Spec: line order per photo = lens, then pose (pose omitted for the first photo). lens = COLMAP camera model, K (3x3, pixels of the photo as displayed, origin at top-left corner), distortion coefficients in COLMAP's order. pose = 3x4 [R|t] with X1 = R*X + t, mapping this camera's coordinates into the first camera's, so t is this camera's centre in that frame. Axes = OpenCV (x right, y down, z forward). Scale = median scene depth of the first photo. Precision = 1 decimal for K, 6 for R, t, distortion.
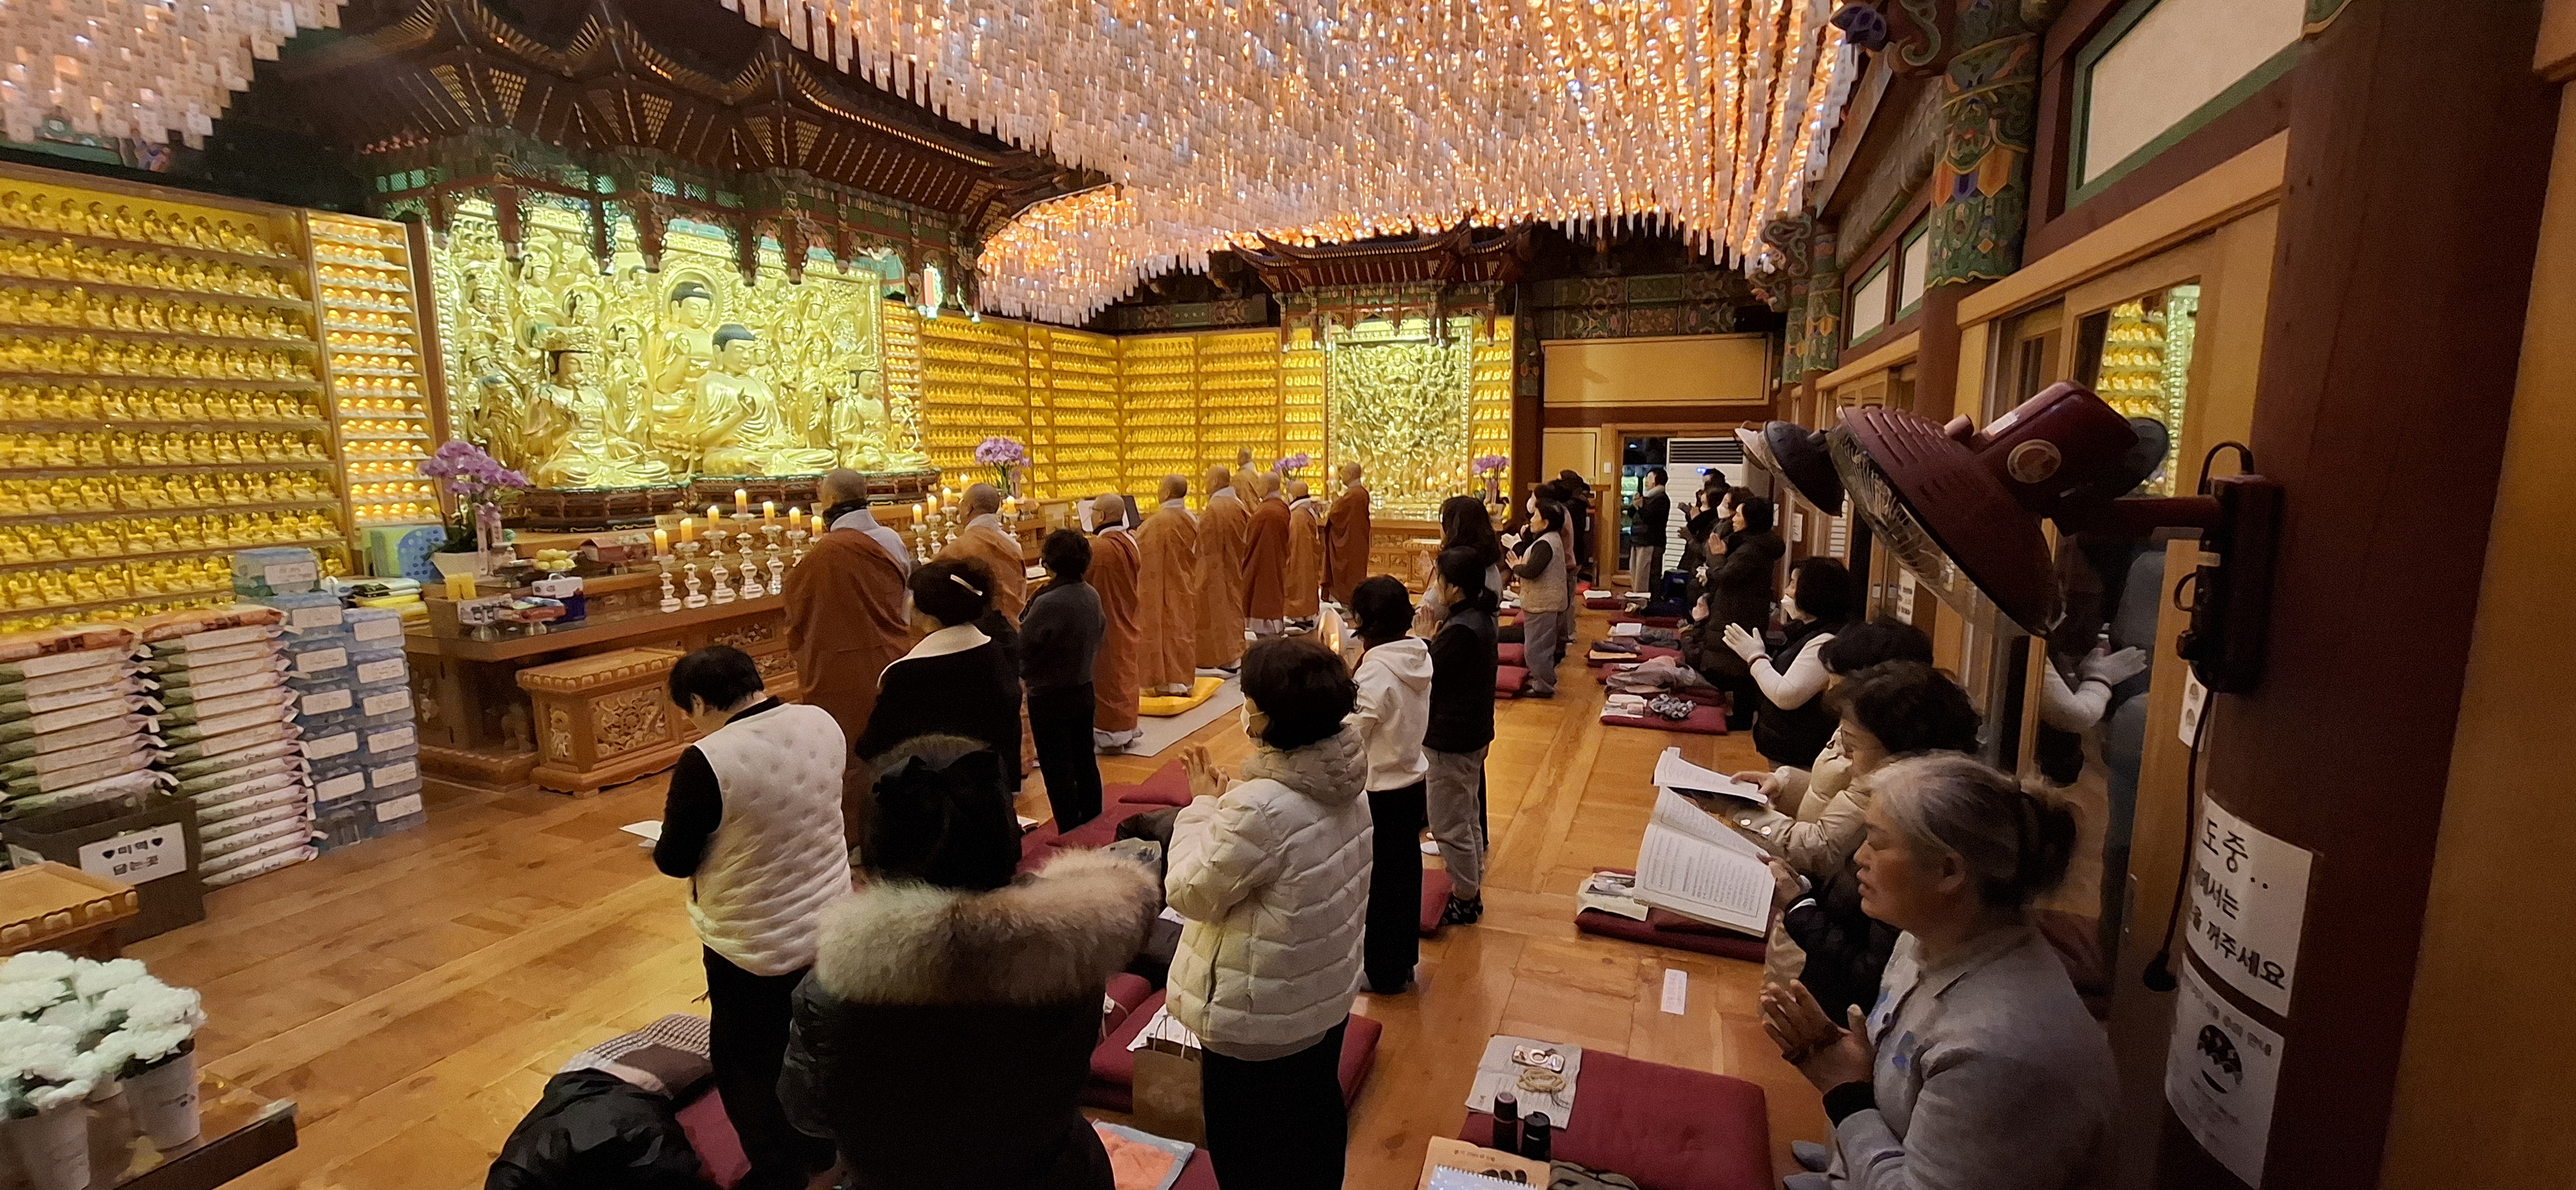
lens RADIAL K [[998.4, 0, 1288.0], [0, 998.4, 595.0], [0, 0, 1]] dist [0.000055, -0.000051]
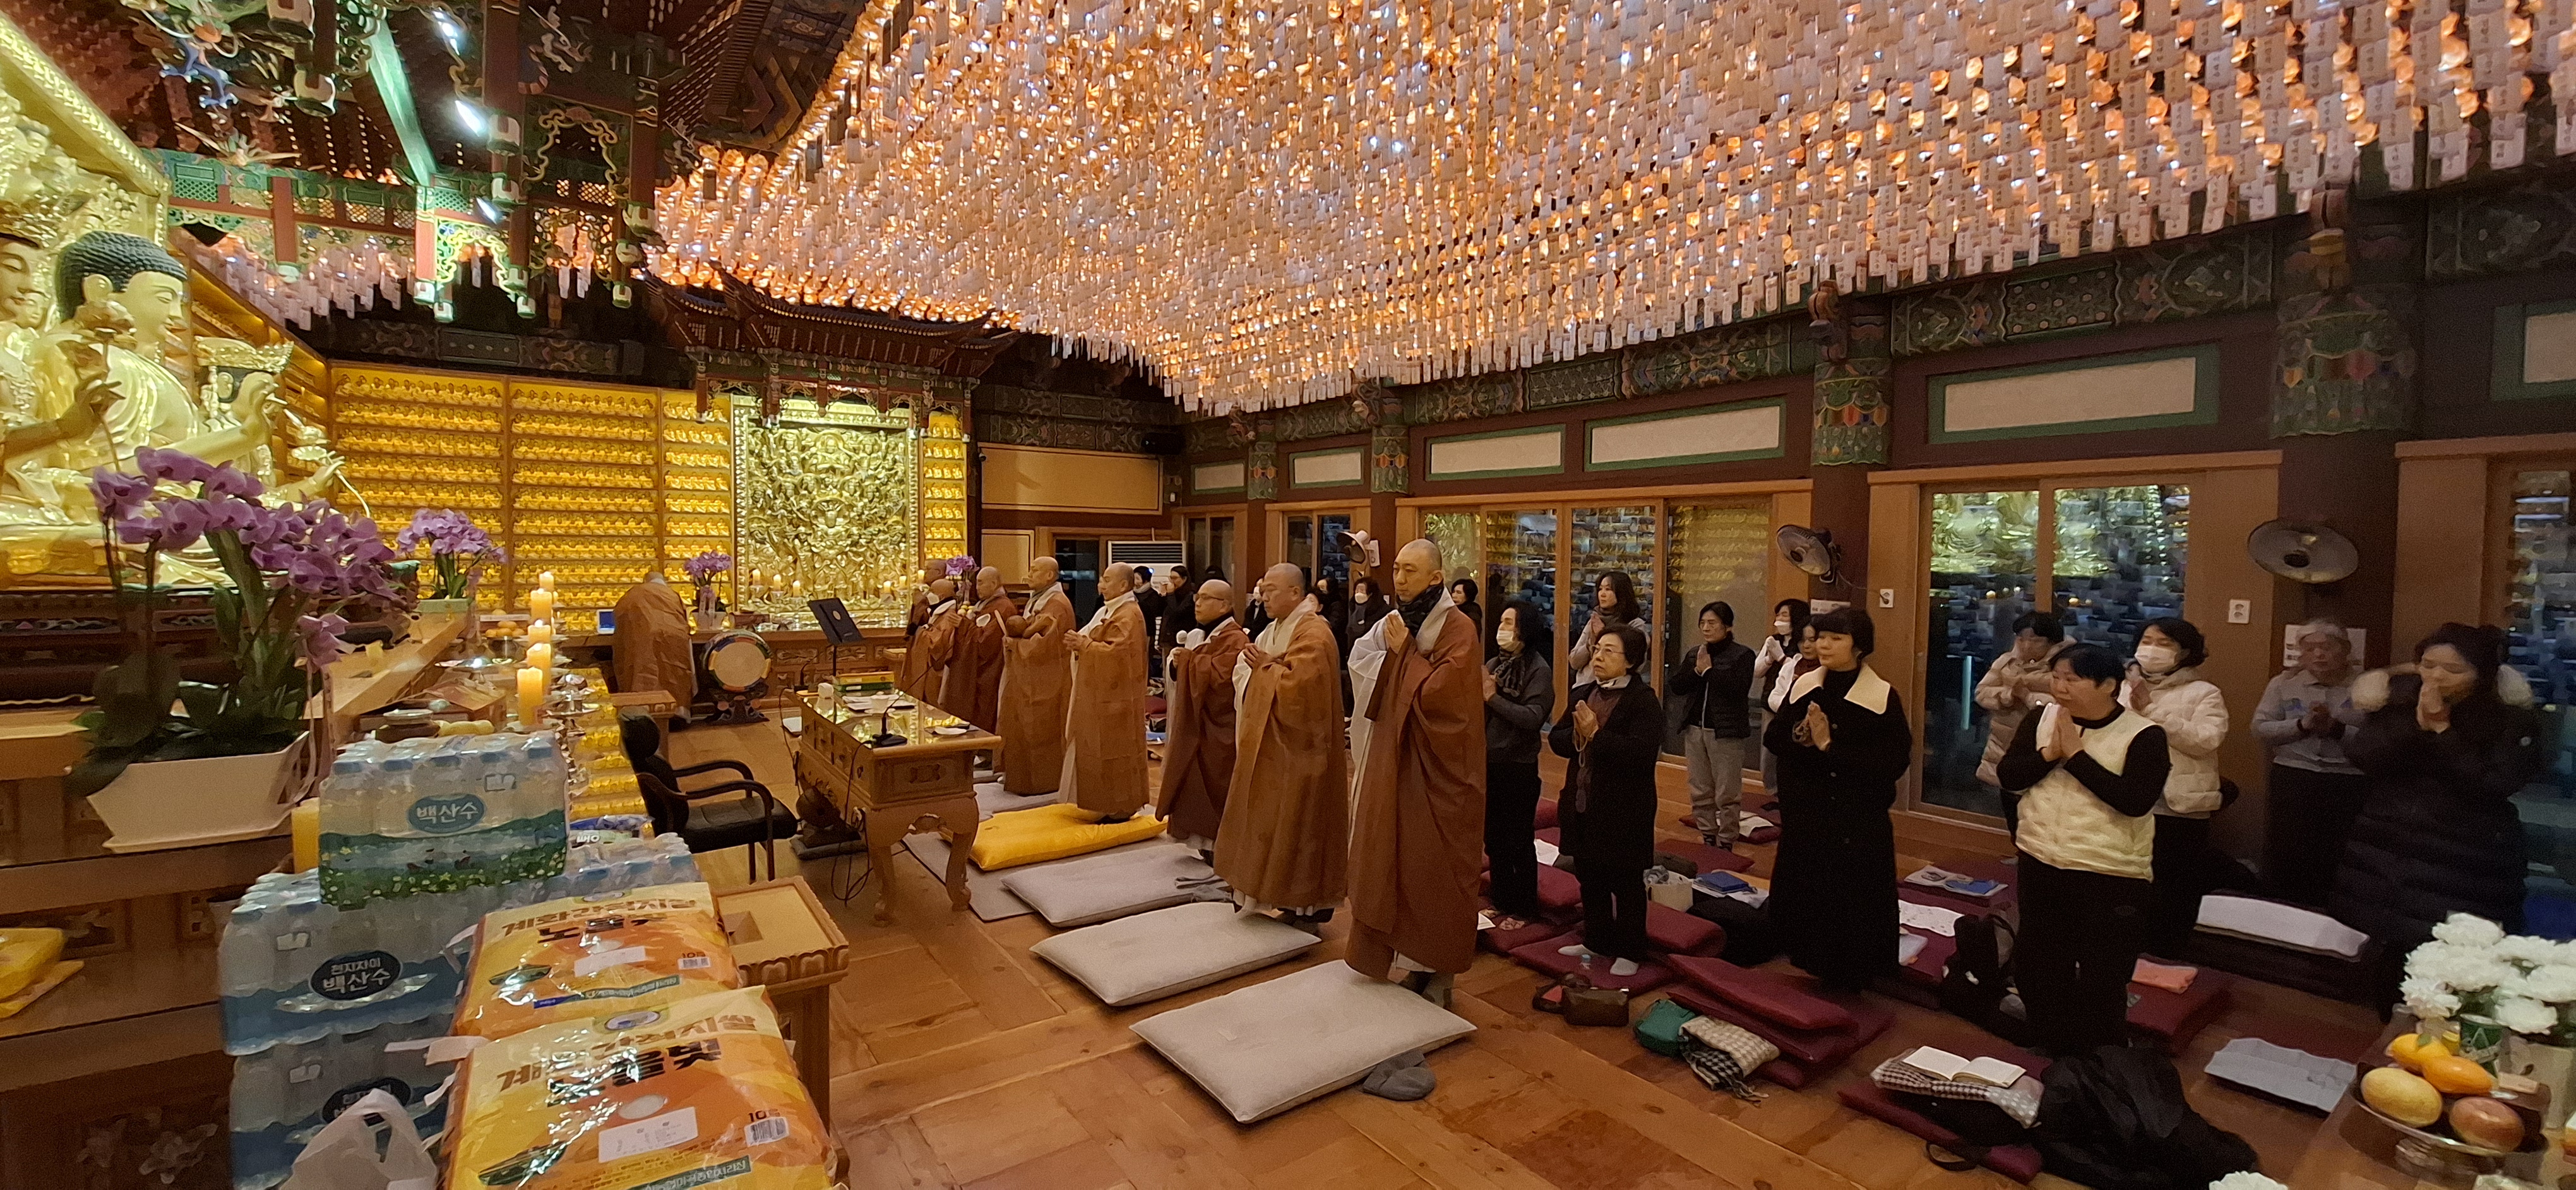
lens RADIAL K [[998.4, 0, 1288.0], [0, 998.4, 595.0], [0, 0, 1]] dist [0.000055, -0.000051]
pose [[0.524615, -0.030182, 0.850805, -0.464187], [0.122940, 0.991582, -0.040630, -0.026360], [-0.842416, 0.125913, 0.523909, 0.251261]]
